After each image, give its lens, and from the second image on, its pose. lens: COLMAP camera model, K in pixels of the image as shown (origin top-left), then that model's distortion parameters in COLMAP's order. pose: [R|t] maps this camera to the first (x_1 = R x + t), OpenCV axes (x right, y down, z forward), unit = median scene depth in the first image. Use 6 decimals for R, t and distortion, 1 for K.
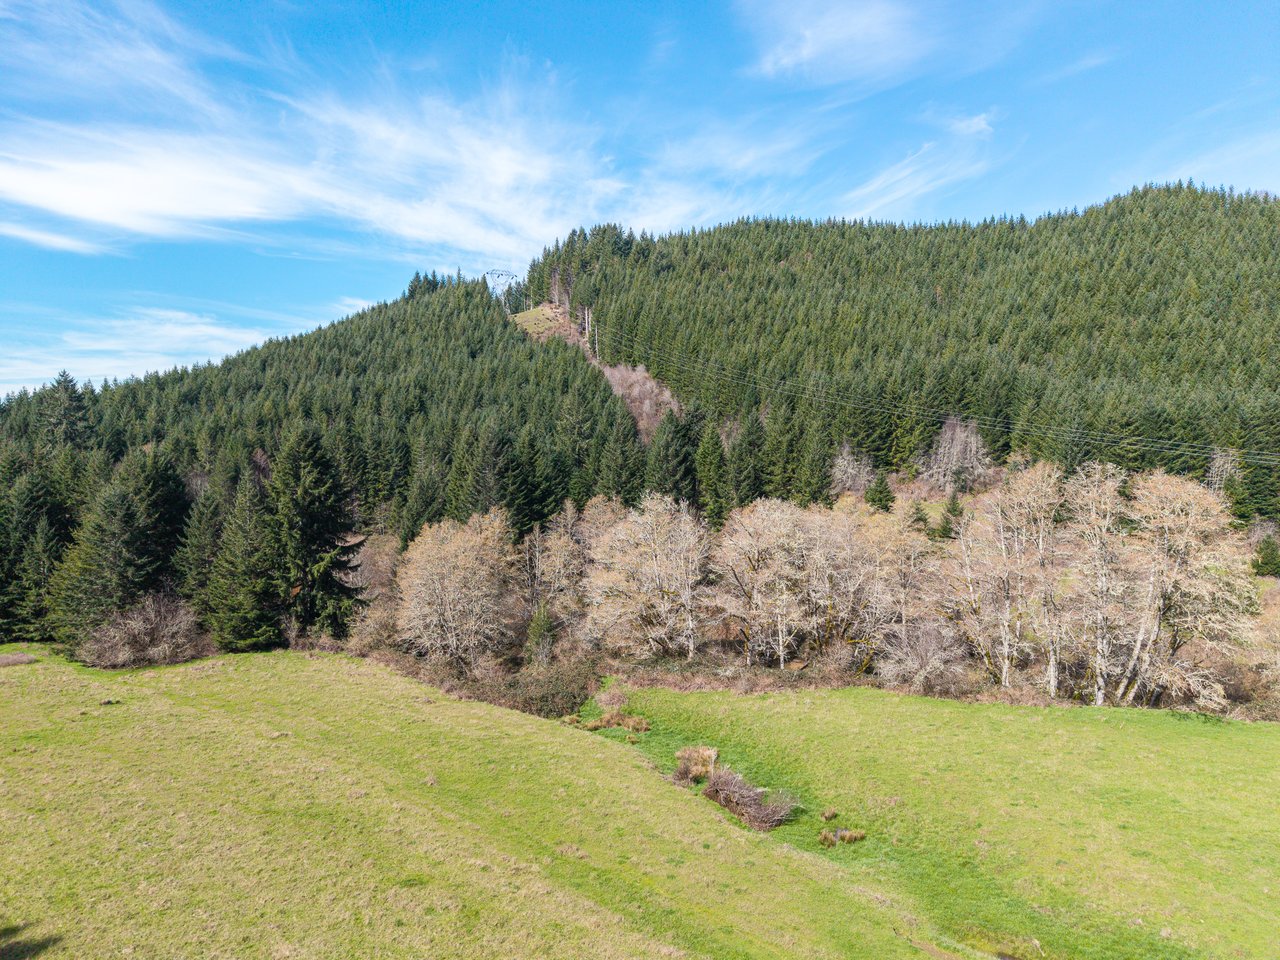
lens RADIAL K [[857.3, 0, 662.6], [0, 857.3, 497.5], [0, 0, 1]] dist [-0.002078, -0.000819]
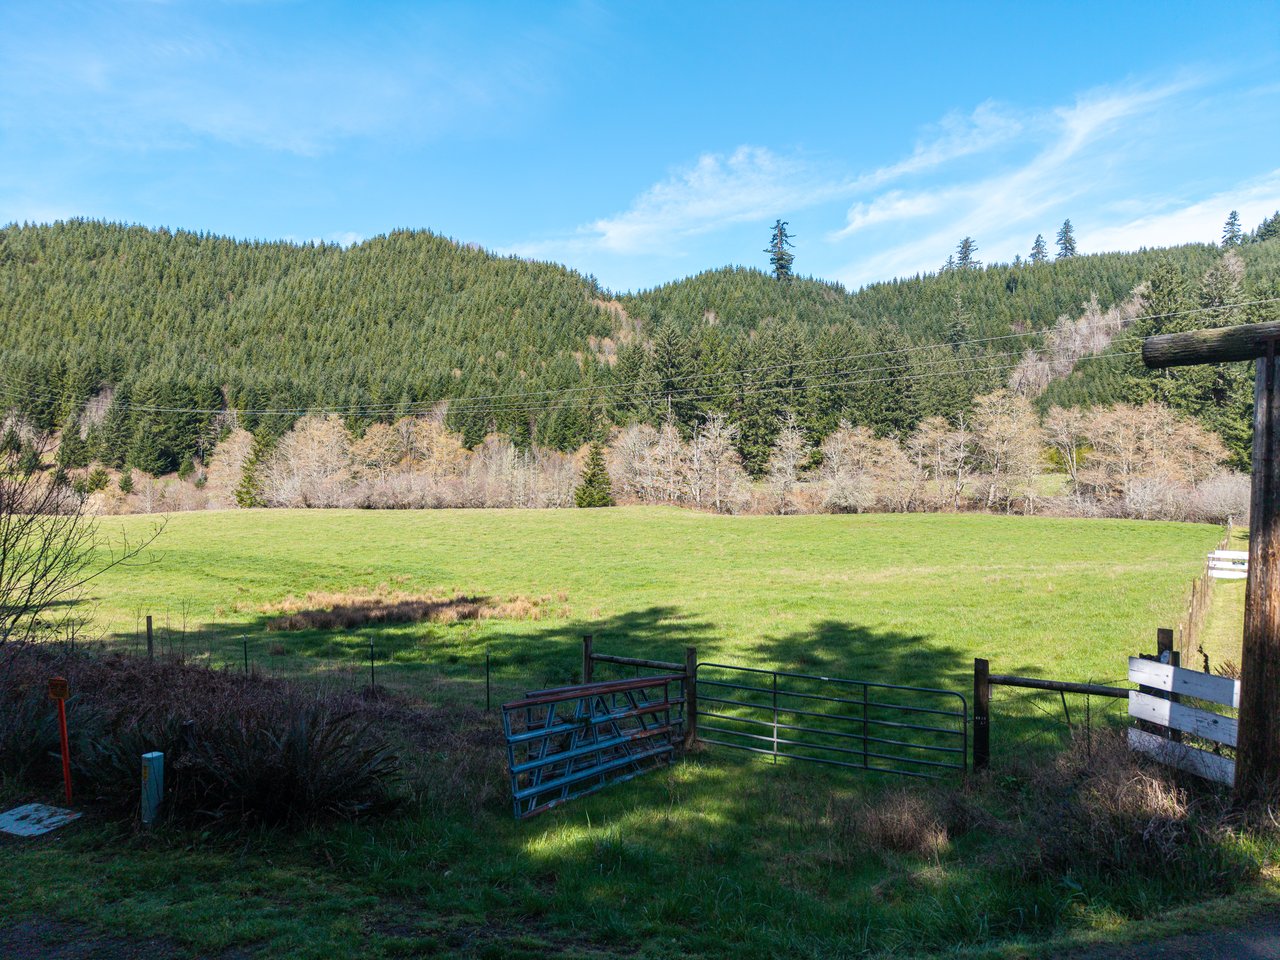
lens RADIAL K [[868.2, 0, 640.0], [0, 868.2, 480.0], [0, 0, 1]] dist [0.073159, -0.077002]
pose [[0.920458, -0.014002, 0.390590, 0.352591], [0.026771, 0.999270, -0.027264, 0.064542], [-0.389923, 0.035552, 0.920161, -0.340722]]
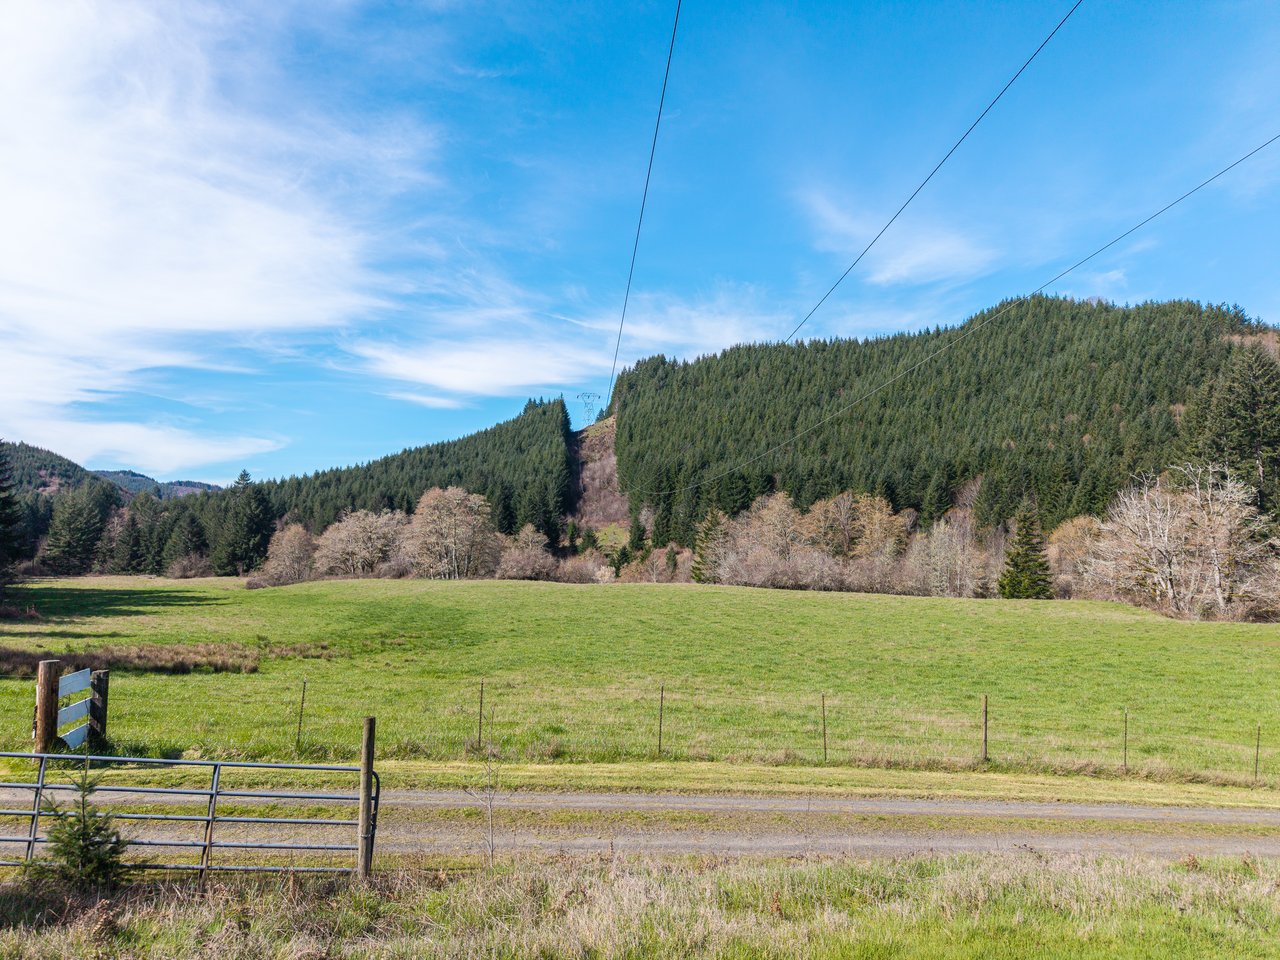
lens RADIAL K [[868.2, 0, 640.0], [0, 868.2, 480.0], [0, 0, 1]] dist [0.073159, -0.077002]
pose [[0.929705, -0.027154, -0.367304, 0.502865], [-0.023233, 0.990969, -0.132066, 0.068853], [0.367573, 0.131316, 0.920677, -0.293869]]
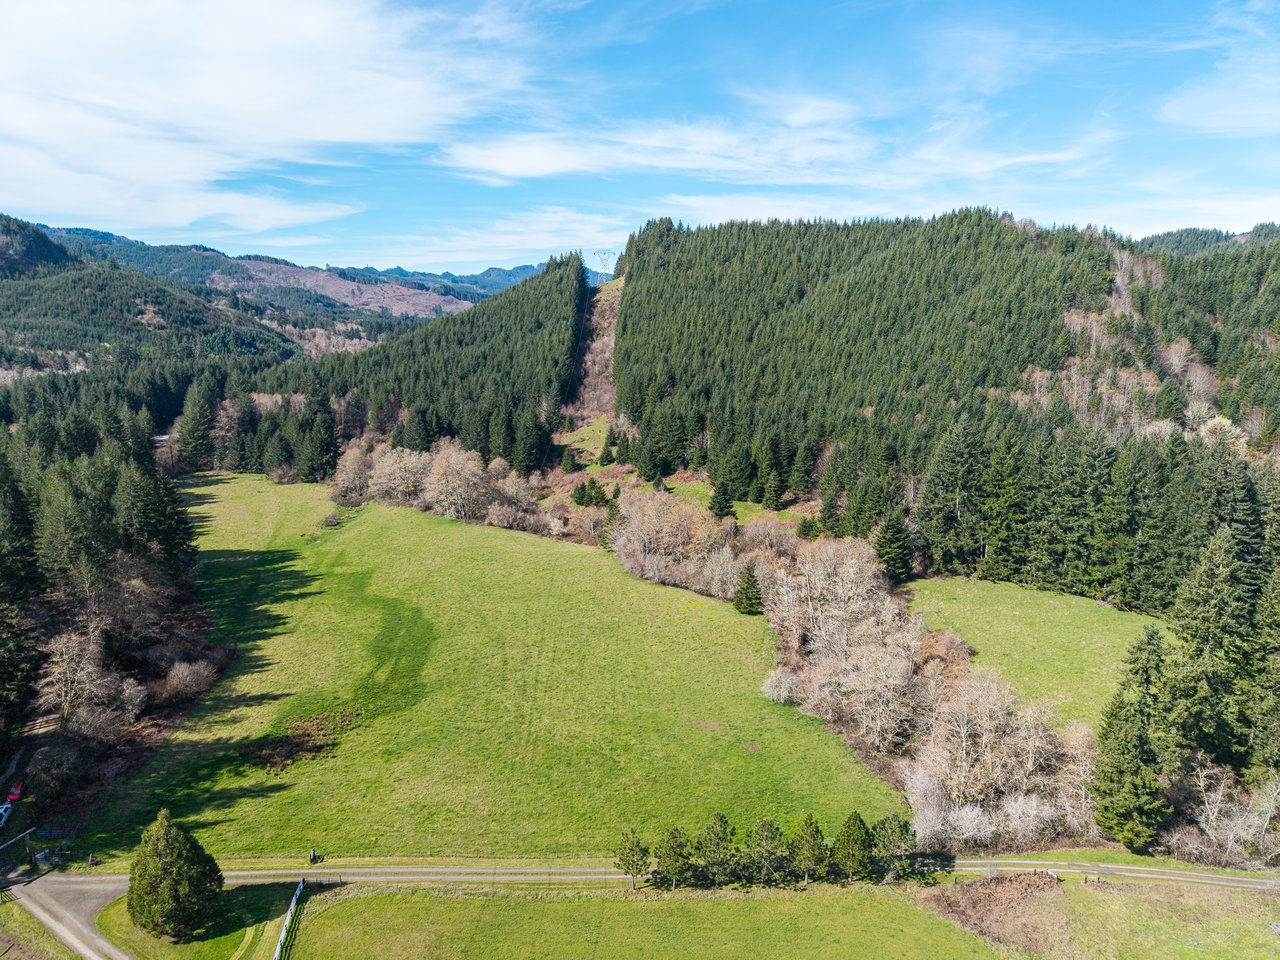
lens RADIAL K [[868.2, 0, 640.0], [0, 868.2, 480.0], [0, 0, 1]] dist [0.073159, -0.077002]
pose [[0.899720, 0.090535, -0.426974, 0.714017], [-0.028321, 0.988299, 0.149879, -0.127091], [0.435547, -0.122757, 0.891756, -0.498288]]
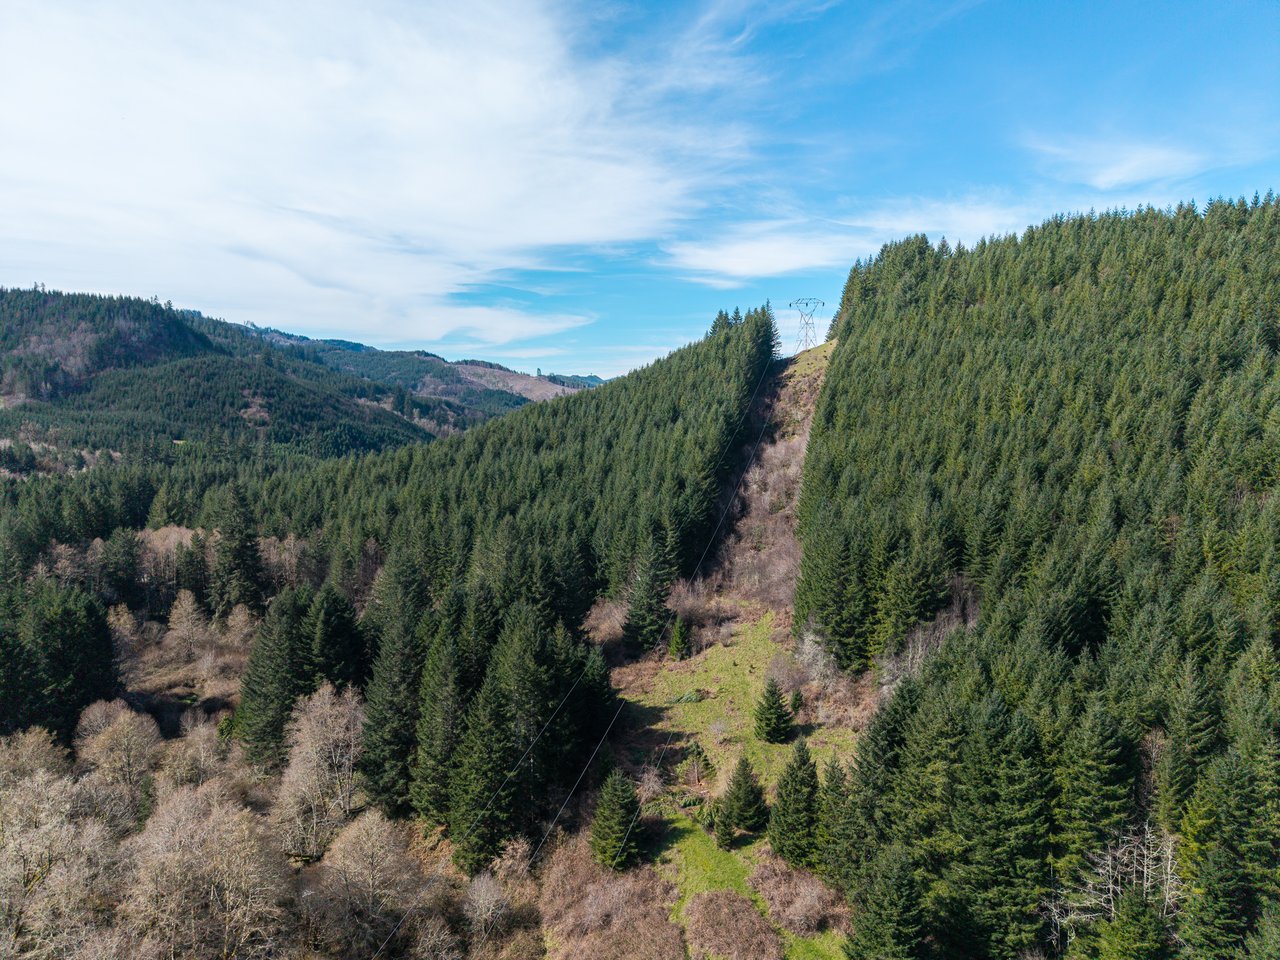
lens RADIAL K [[868.7, 0, 632.9], [0, 868.7, 482.7], [0, 0, 1]] dist [0.066413, -0.083079]
pose [[0.759166, 0.061668, -0.647969, 0.367048], [-0.044762, 0.998091, 0.042546, -0.129278], [0.649356, -0.003295, 0.760478, 0.215272]]
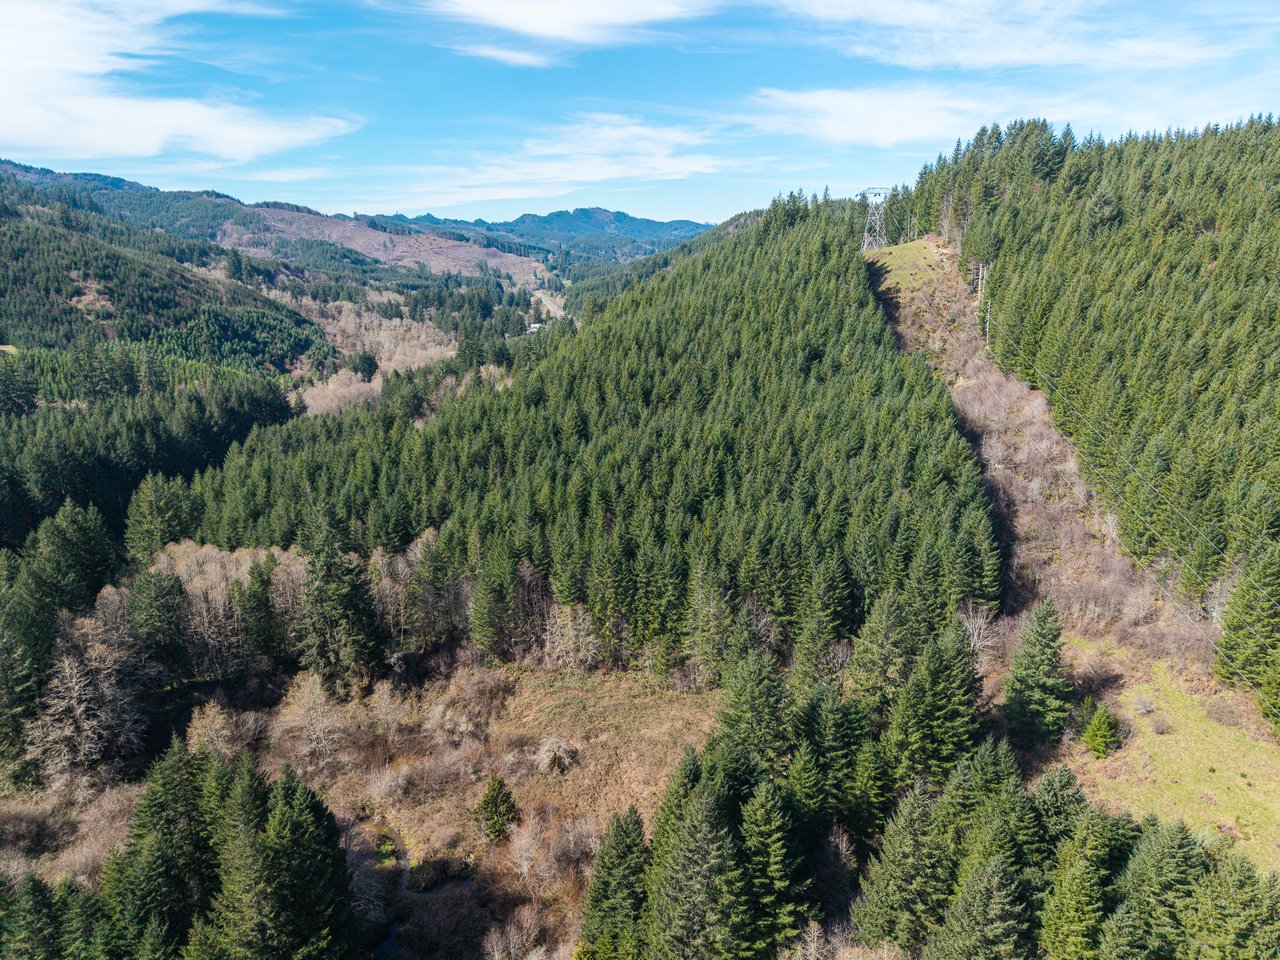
lens RADIAL K [[868.2, 0, 640.0], [0, 868.2, 480.0], [0, 0, 1]] dist [0.073159, -0.077002]
pose [[0.885427, 0.118954, -0.449297, 0.014592], [-0.025915, 0.977825, 0.207814, -0.211595], [0.464055, -0.172361, 0.868876, 0.194282]]
